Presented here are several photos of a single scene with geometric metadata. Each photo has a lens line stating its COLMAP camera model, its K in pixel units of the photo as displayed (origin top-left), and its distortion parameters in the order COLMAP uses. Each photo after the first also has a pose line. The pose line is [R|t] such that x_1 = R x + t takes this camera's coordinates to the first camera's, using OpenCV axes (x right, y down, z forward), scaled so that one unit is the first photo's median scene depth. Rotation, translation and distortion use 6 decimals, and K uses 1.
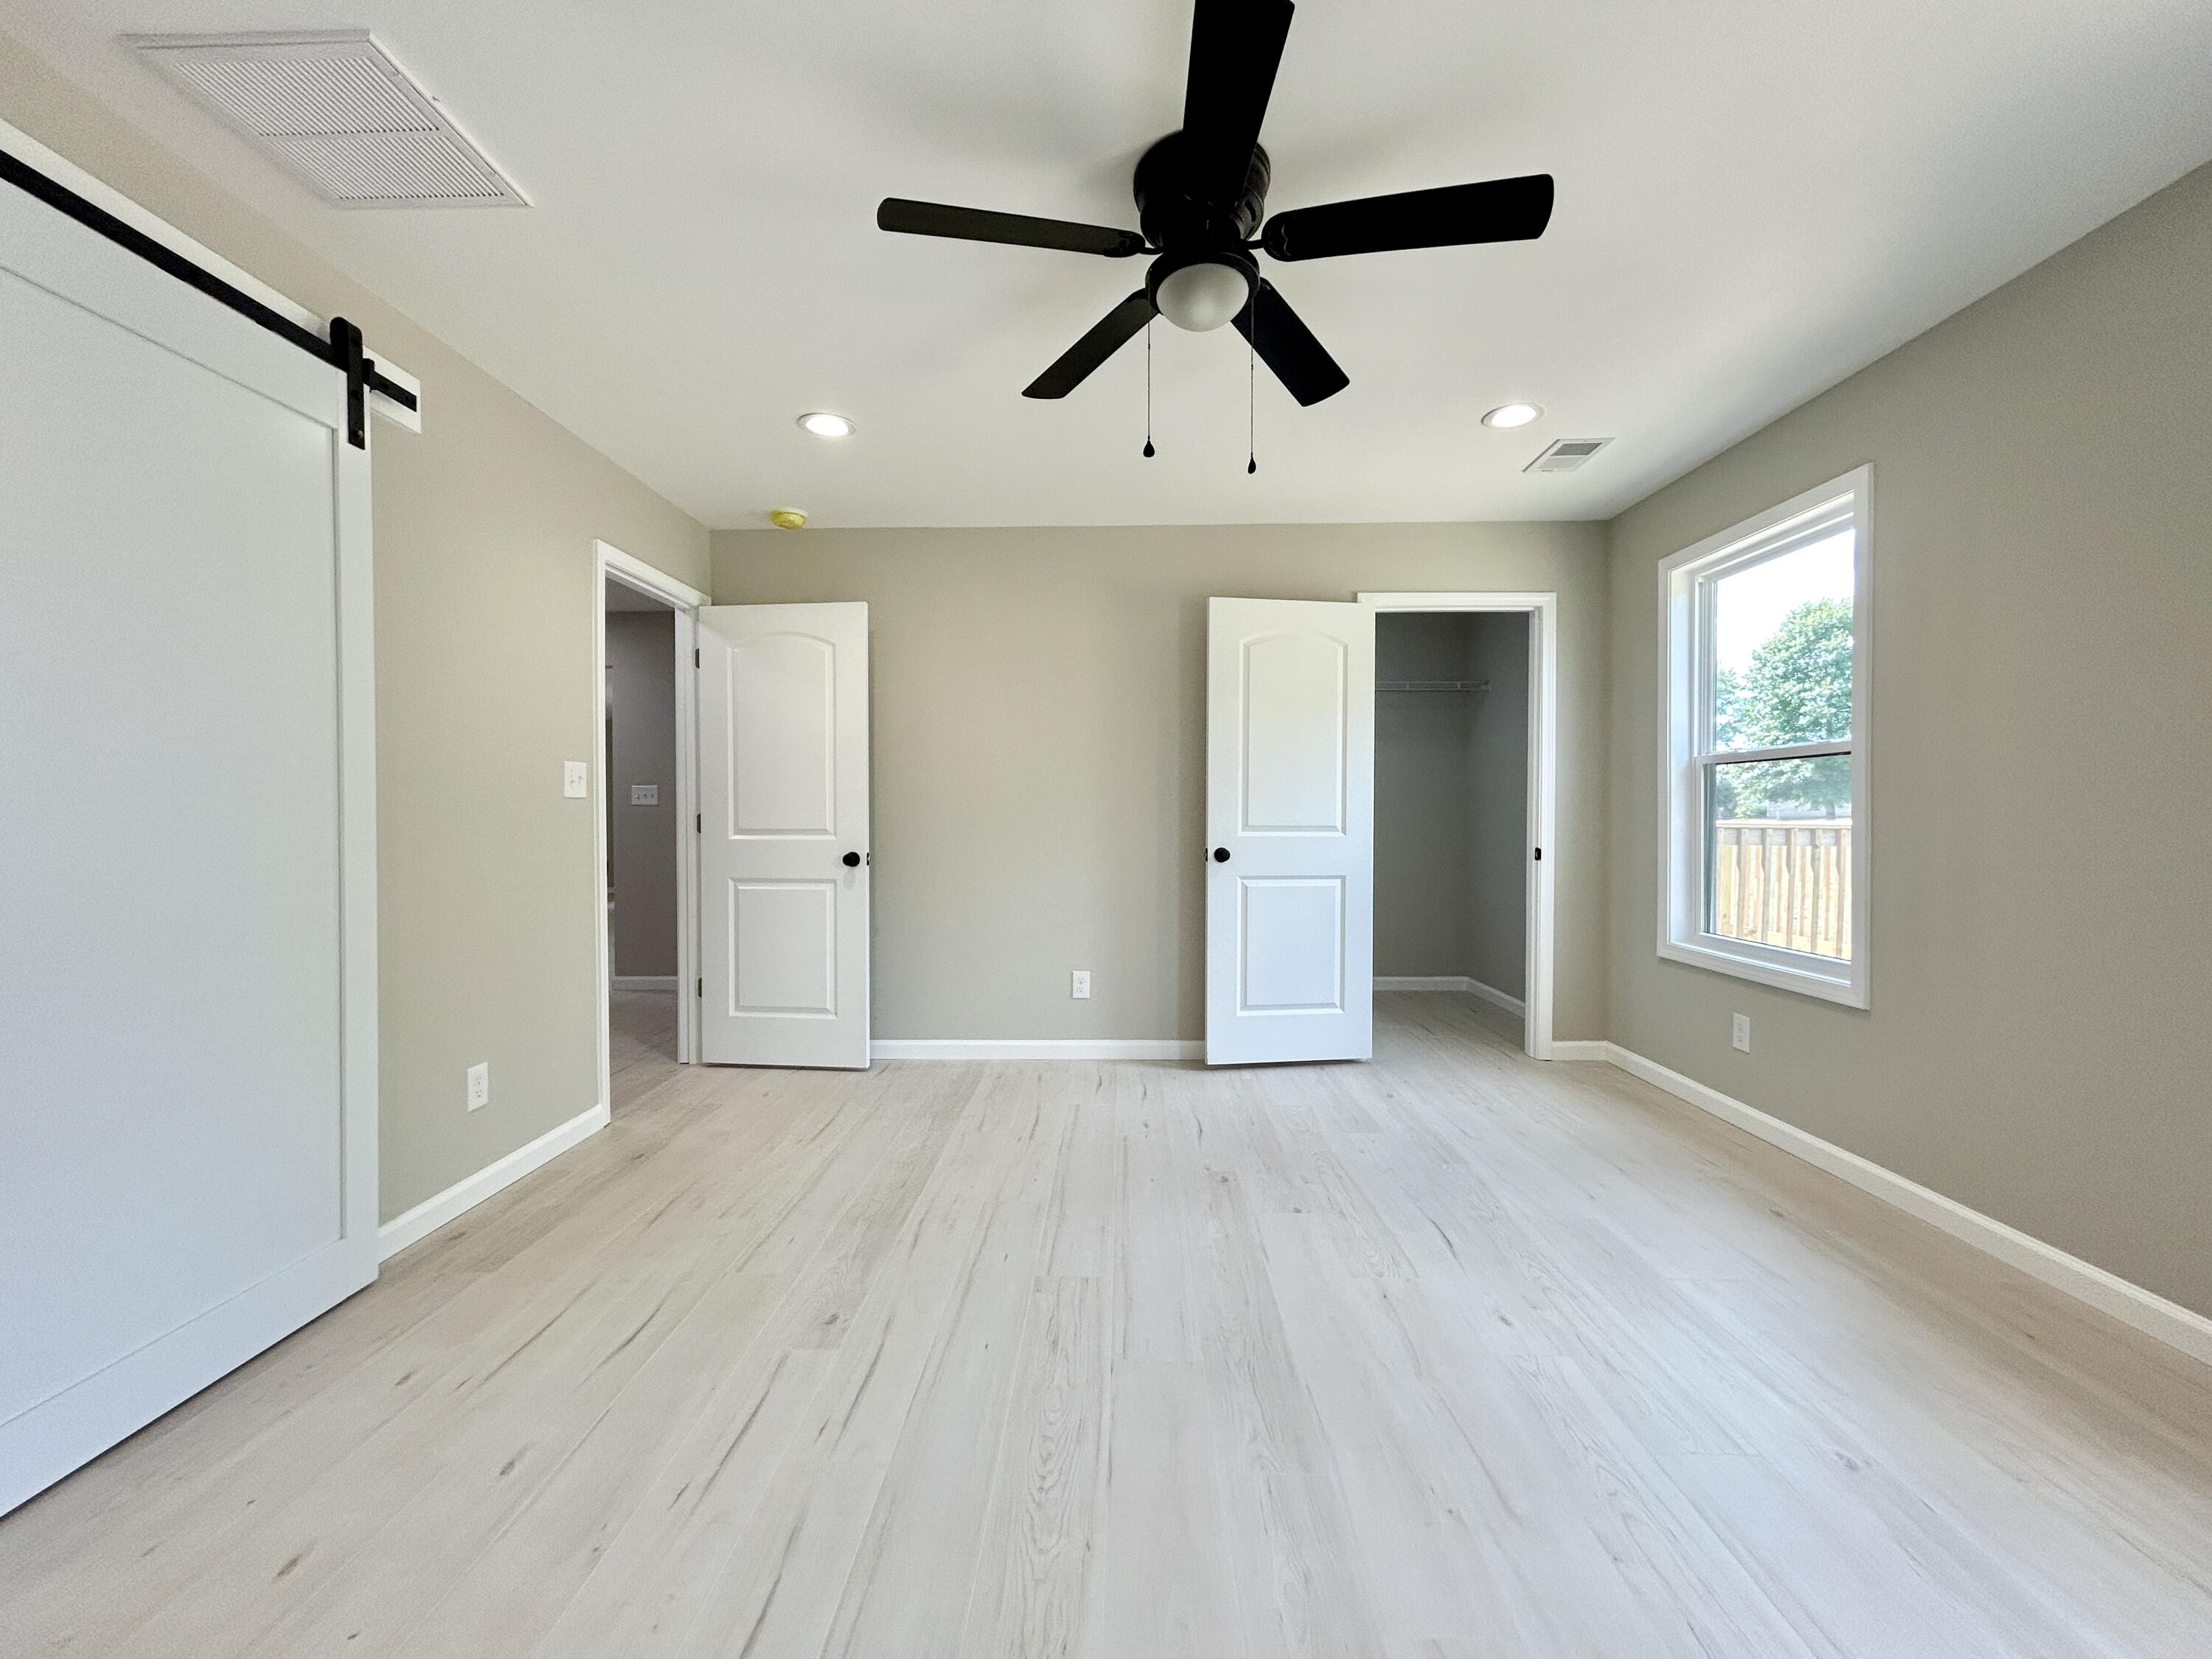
lens RADIAL K [[891.5, 0, 1096.8], [0, 891.5, 826.9], [0, 0, 1]] dist [-0.002584, 0.000615]
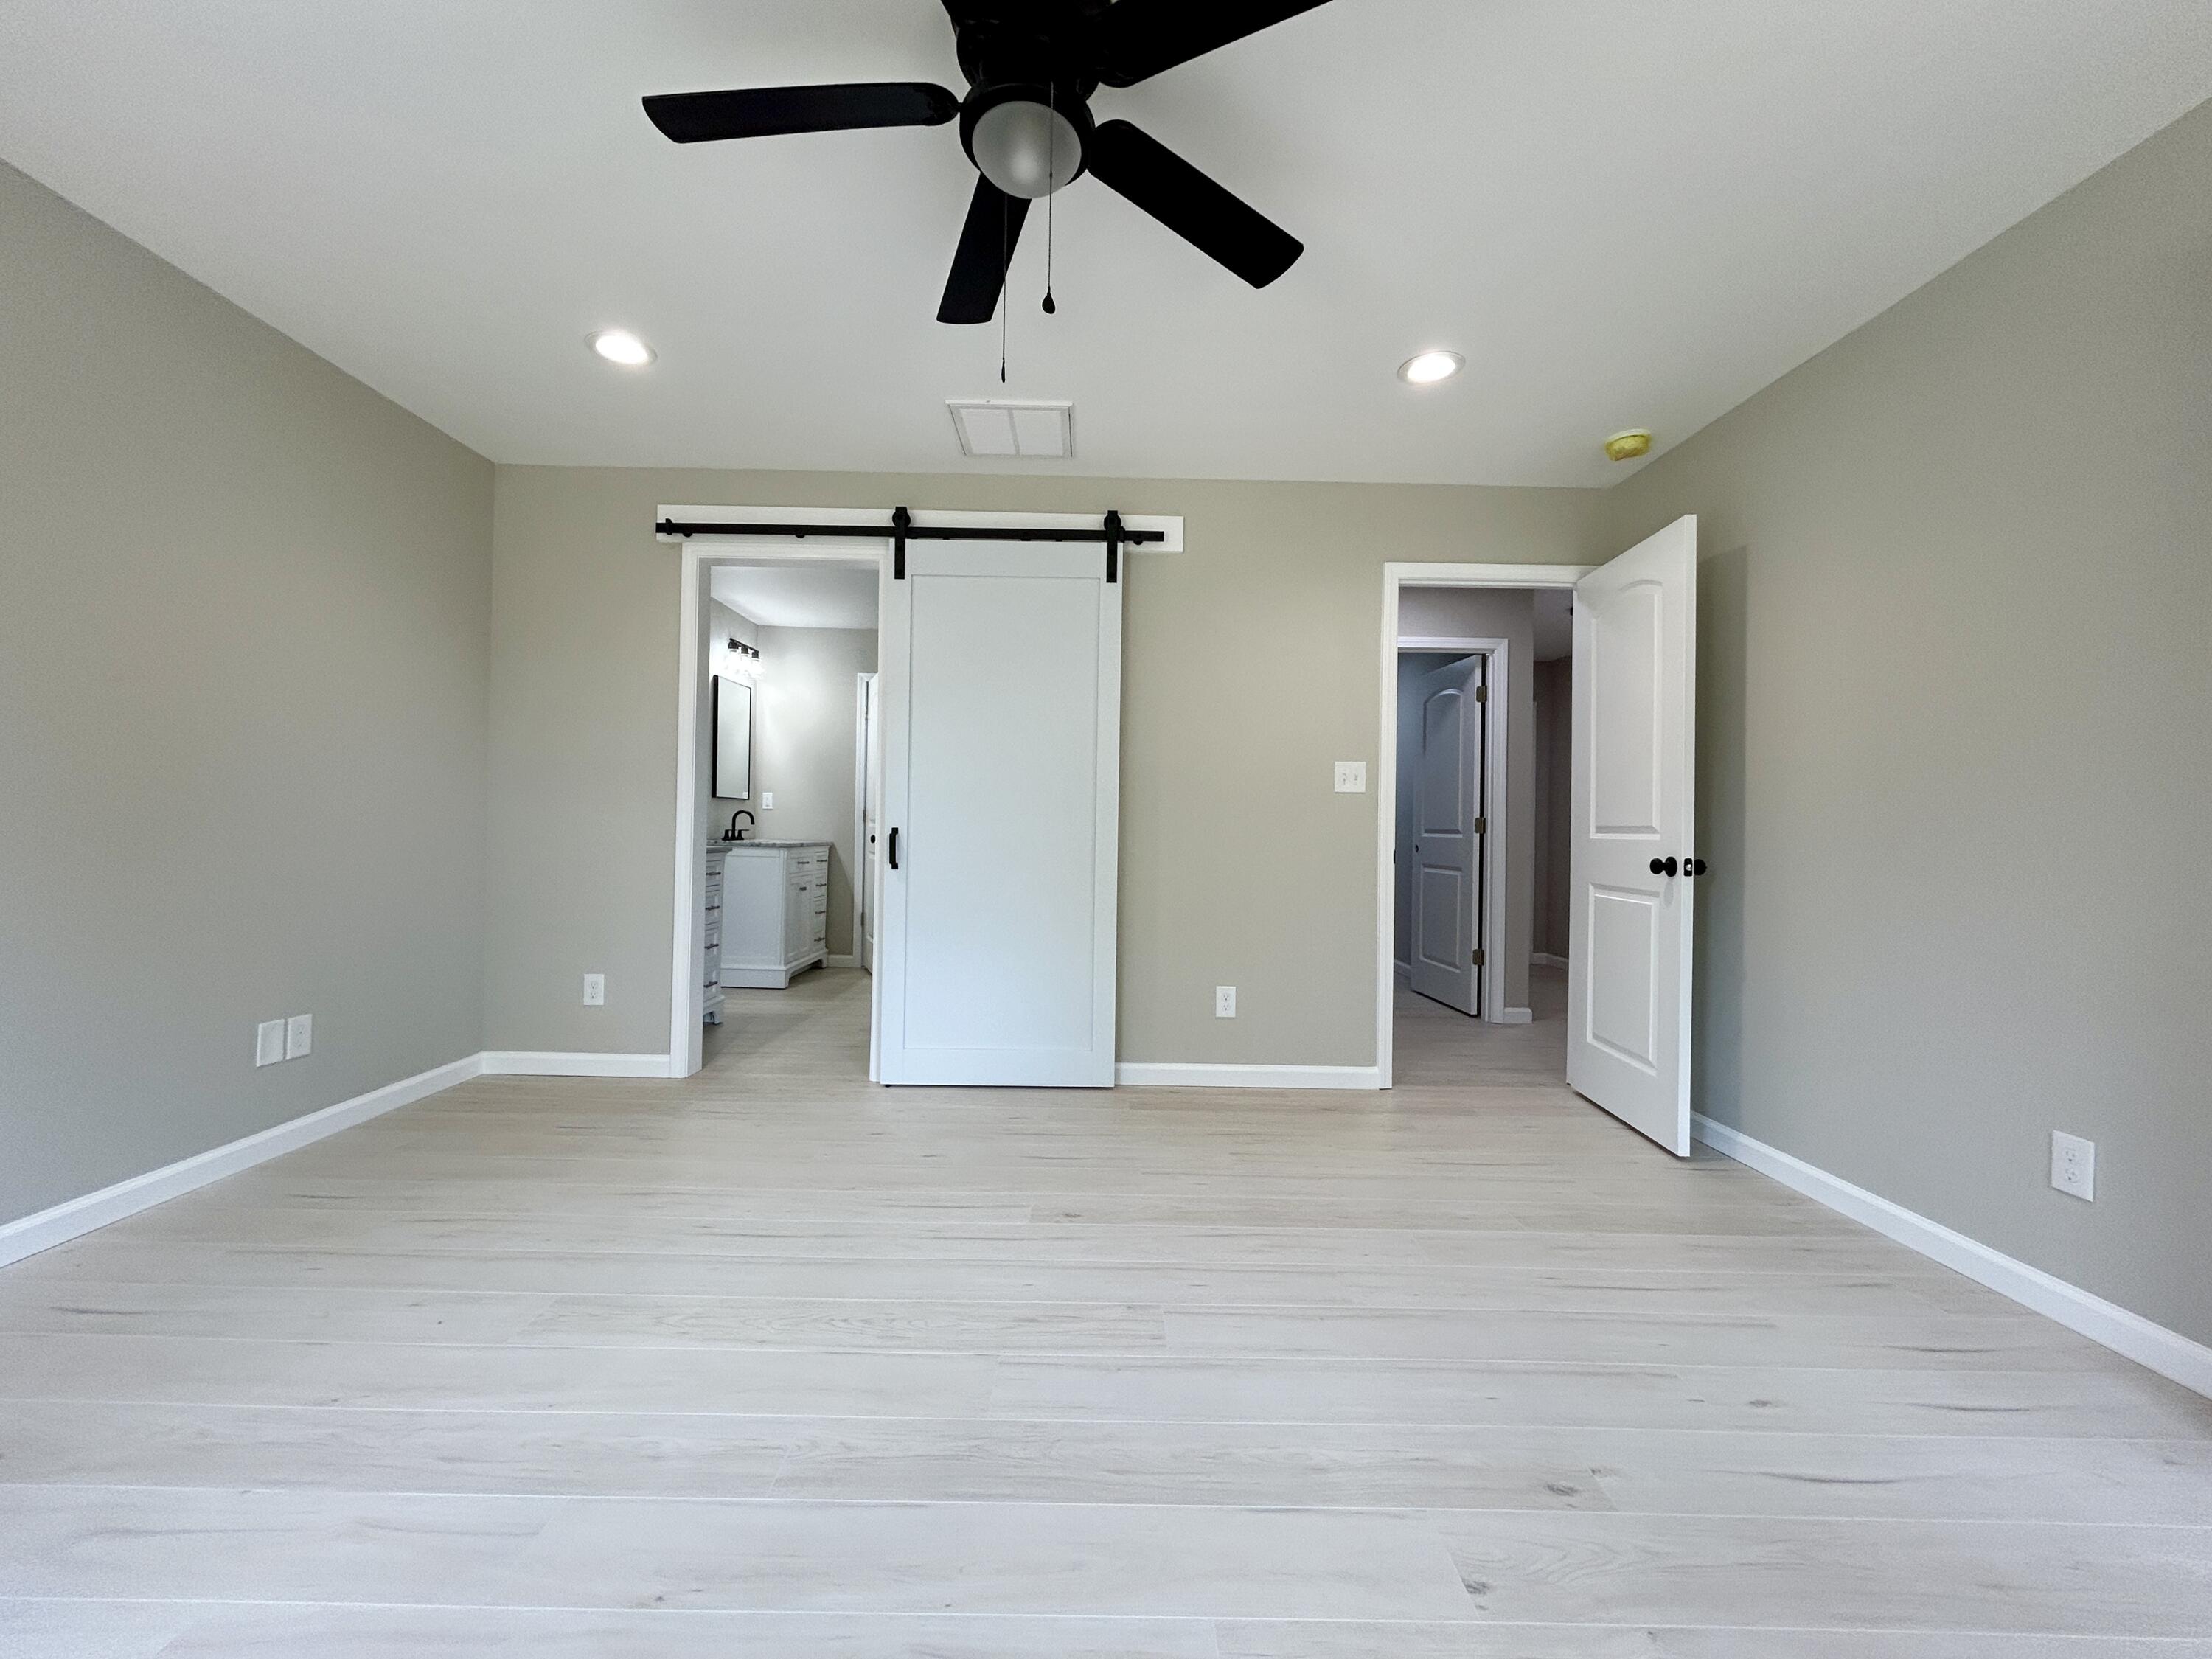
lens RADIAL K [[891.5, 0, 1096.8], [0, 891.5, 826.9], [0, 0, 1]] dist [-0.002584, 0.000615]
pose [[0.030083, -0.002368, -0.999545, 0.645265], [-0.031093, 0.999511, -0.003304, 0.029647], [0.999064, 0.031178, 0.029995, 0.713484]]
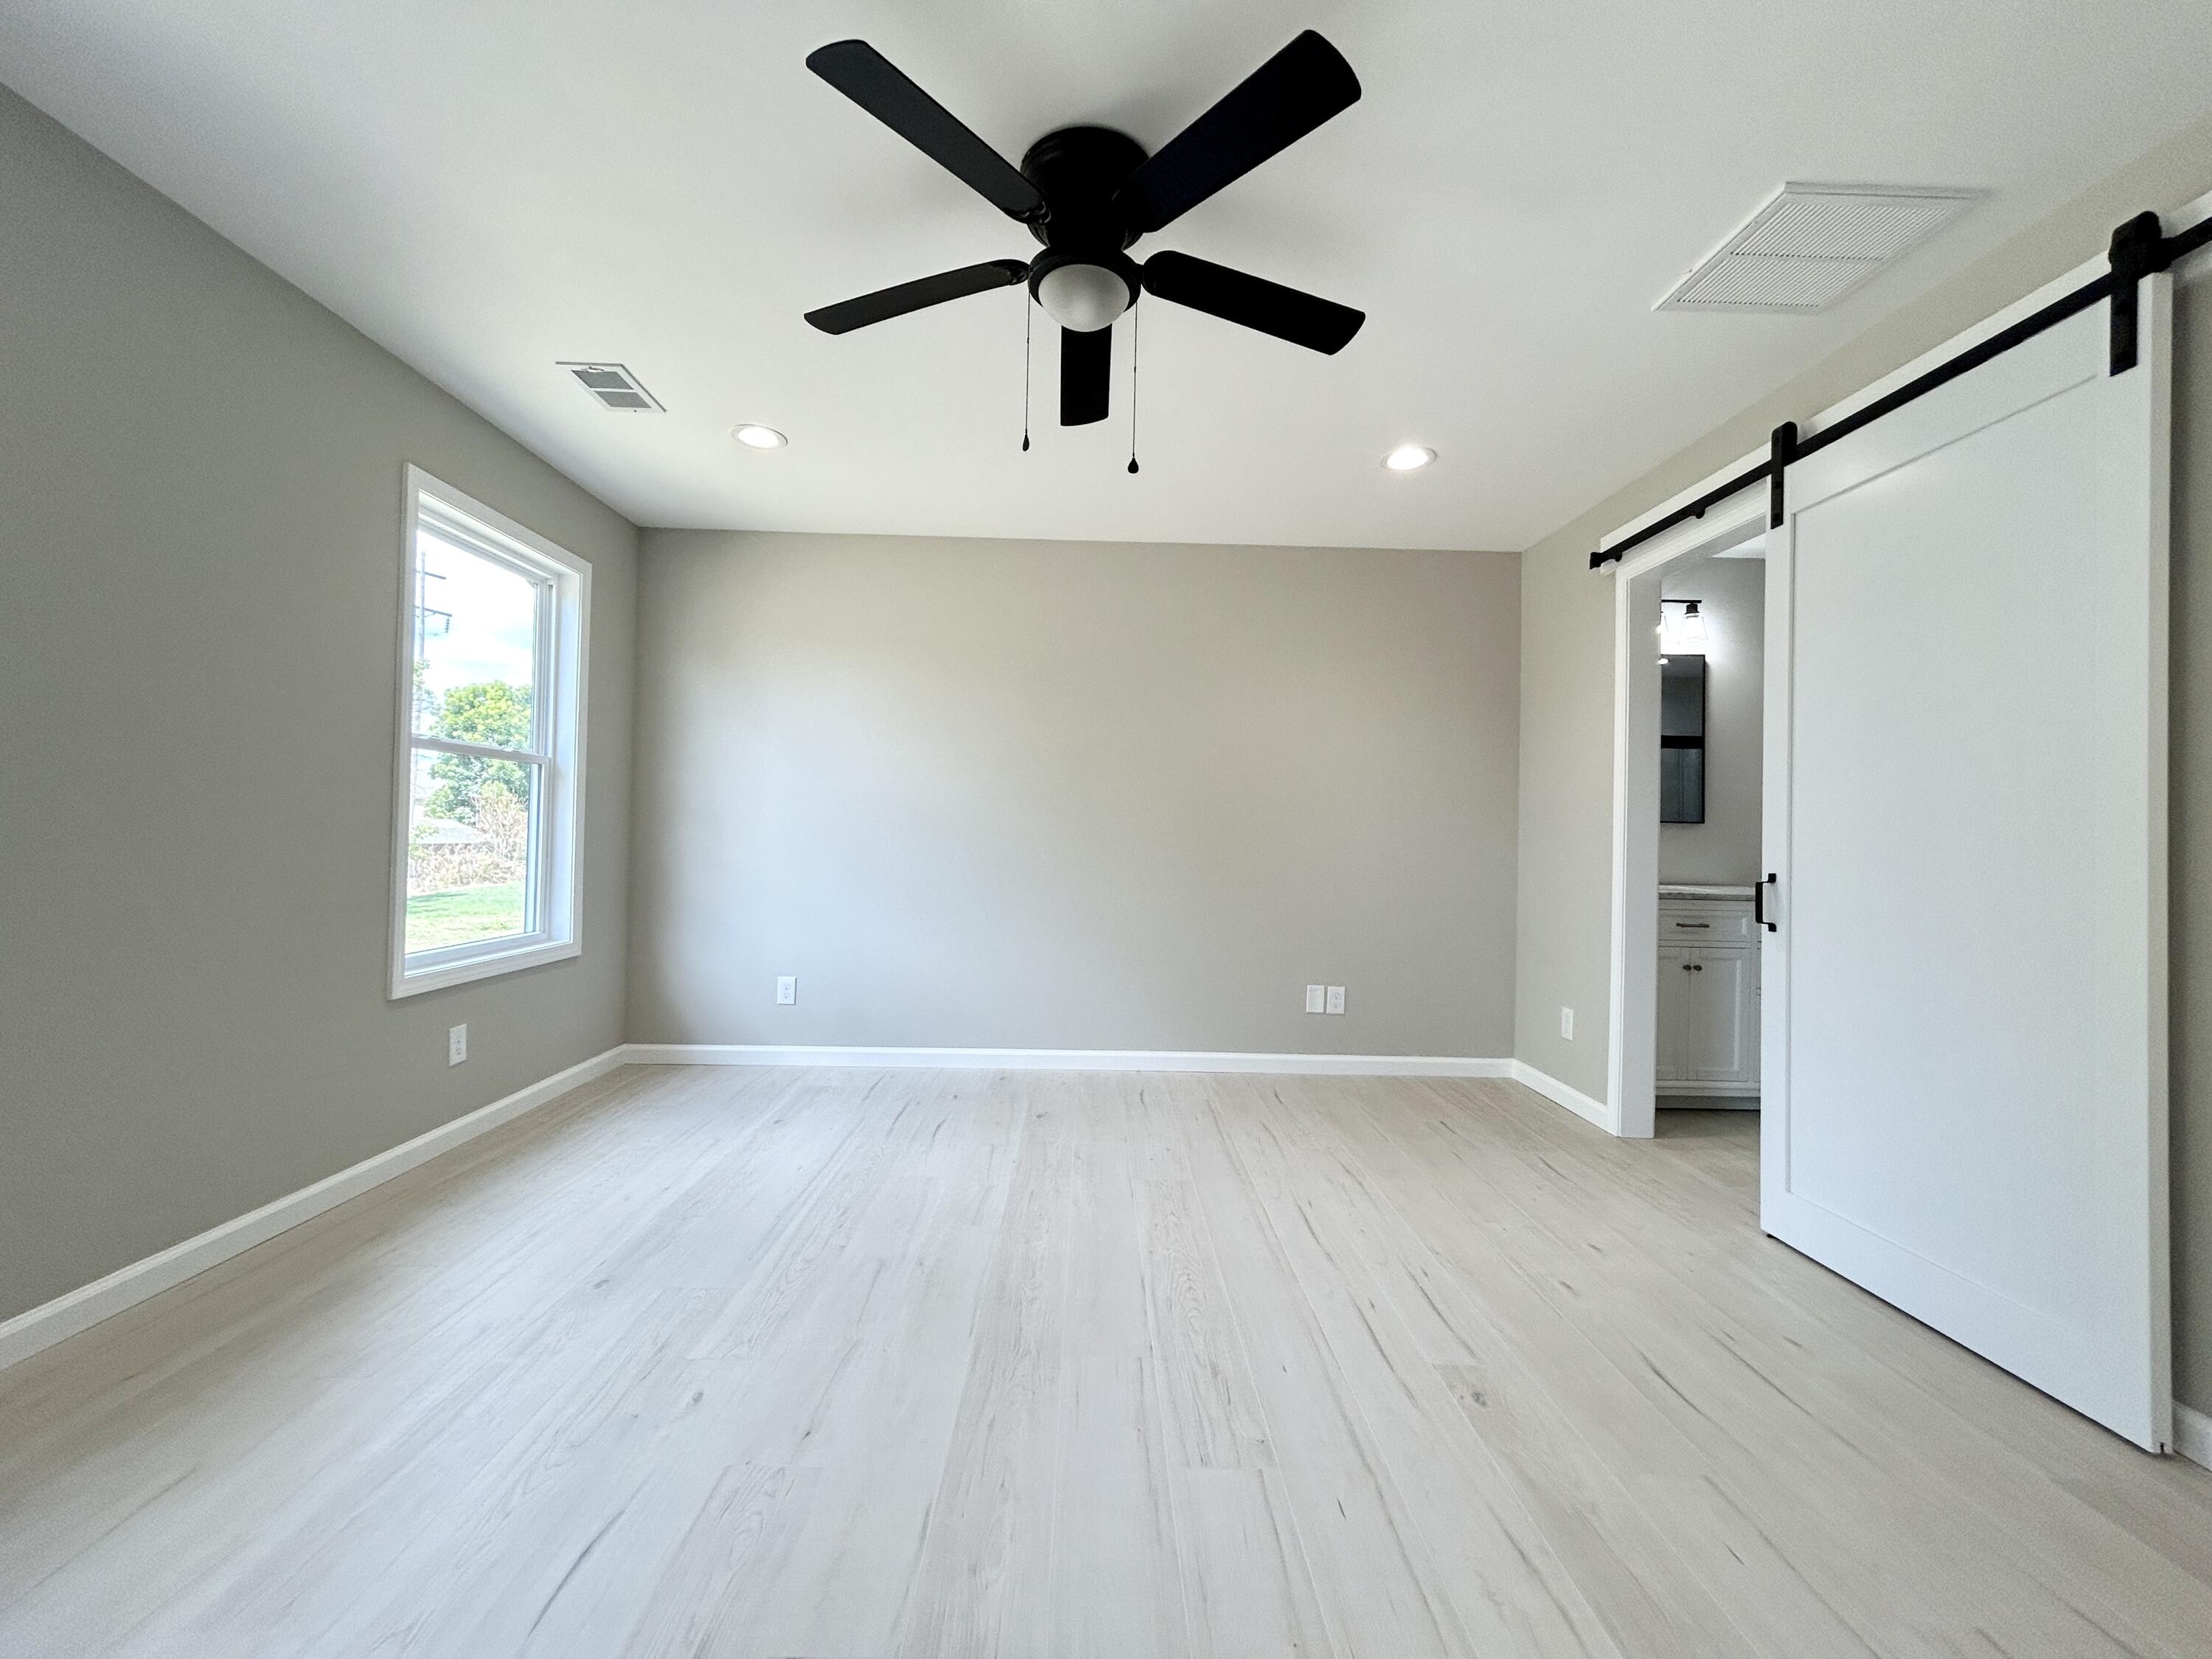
lens RADIAL K [[895.1, 0, 1096.7], [0, 895.1, 828.0], [0, 0, 1]] dist [-0.003937, -0.000778]
pose [[-0.999114, -0.019992, -0.037031, 0.086902], [-0.020171, 0.999787, 0.004453, -0.000658], [0.036934, 0.005196, -0.999304, 1.350373]]
